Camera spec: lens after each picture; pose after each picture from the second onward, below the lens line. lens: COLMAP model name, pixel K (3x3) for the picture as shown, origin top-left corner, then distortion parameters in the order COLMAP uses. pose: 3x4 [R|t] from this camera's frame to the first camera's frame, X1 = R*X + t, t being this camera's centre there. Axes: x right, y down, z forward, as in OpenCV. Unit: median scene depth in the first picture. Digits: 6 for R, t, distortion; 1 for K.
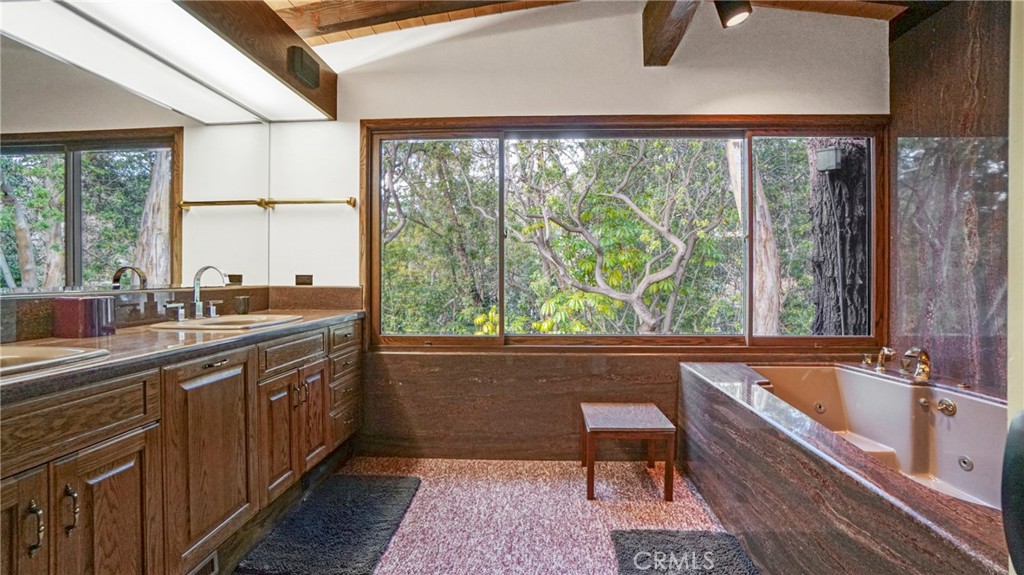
lens RADIAL K [[466.4, 0, 520.9], [0, 466.4, 281.6], [0, 0, 1]] dist [-0.039919, 0.002020]
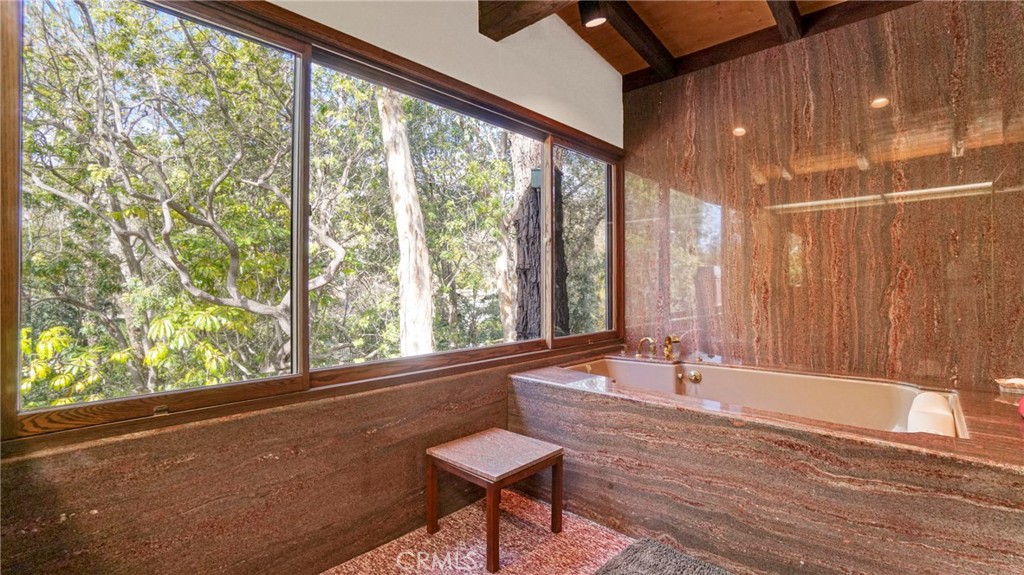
lens RADIAL K [[466.4, 0, 513.4], [0, 466.4, 282.1], [0, 0, 1]] dist [-0.039919, 0.002020]
pose [[0.634777, 0.003698, 0.772686, -0.352045], [0.013298, 0.999788, -0.015709, 0.009074], [-0.772581, 0.020247, 0.634594, 0.419058]]
